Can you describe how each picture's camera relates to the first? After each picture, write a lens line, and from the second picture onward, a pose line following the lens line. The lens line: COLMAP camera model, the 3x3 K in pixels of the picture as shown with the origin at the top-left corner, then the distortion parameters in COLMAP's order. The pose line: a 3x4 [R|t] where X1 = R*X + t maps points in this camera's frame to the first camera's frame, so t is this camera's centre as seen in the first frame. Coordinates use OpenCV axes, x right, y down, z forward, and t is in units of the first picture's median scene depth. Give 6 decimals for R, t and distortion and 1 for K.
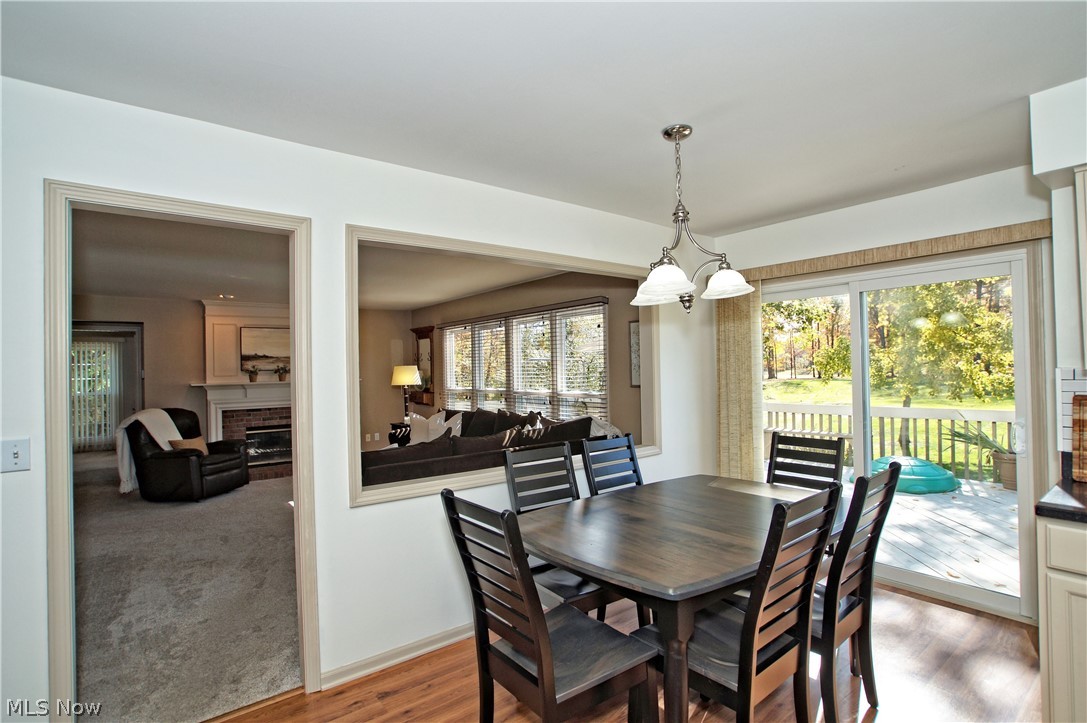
lens RADIAL K [[528.3, 0, 546.4], [0, 528.3, 362.5], [0, 0, 1]] dist [-0.074708, 0.038287]
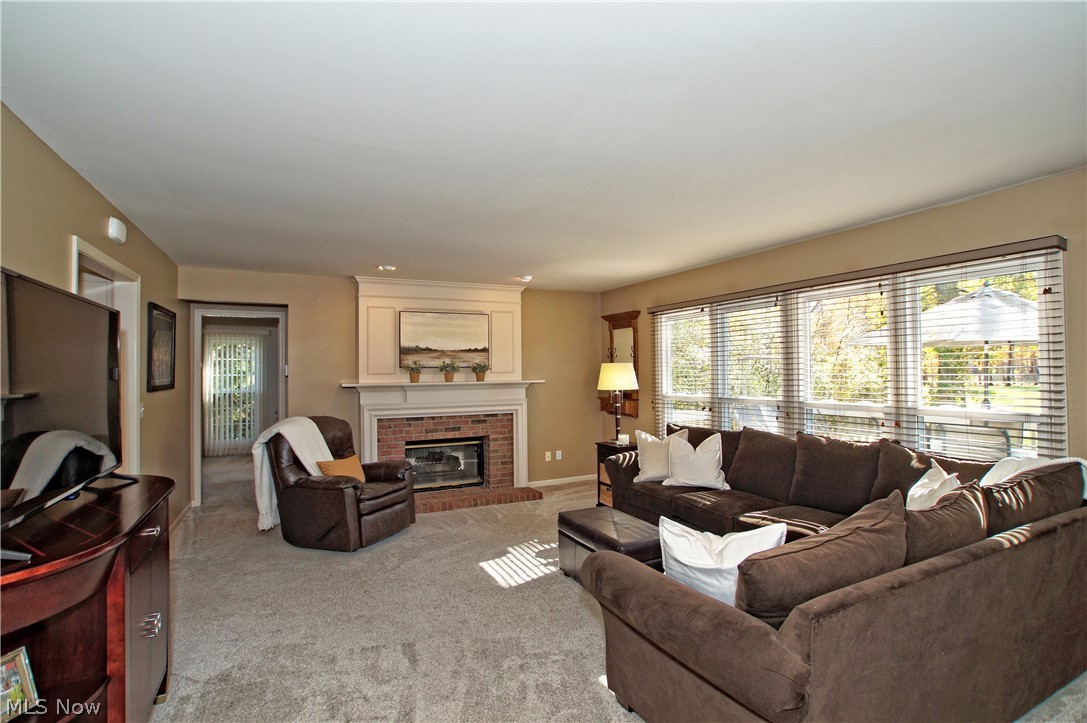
lens RADIAL K [[528.3, 0, 546.4], [0, 528.3, 362.5], [0, 0, 1]] dist [-0.074708, 0.038287]
pose [[0.979290, 0.008953, -0.202263, -0.219019], [-0.009600, 0.999951, -0.002220, 0.008084], [0.202234, 0.004115, 0.979329, 0.277652]]
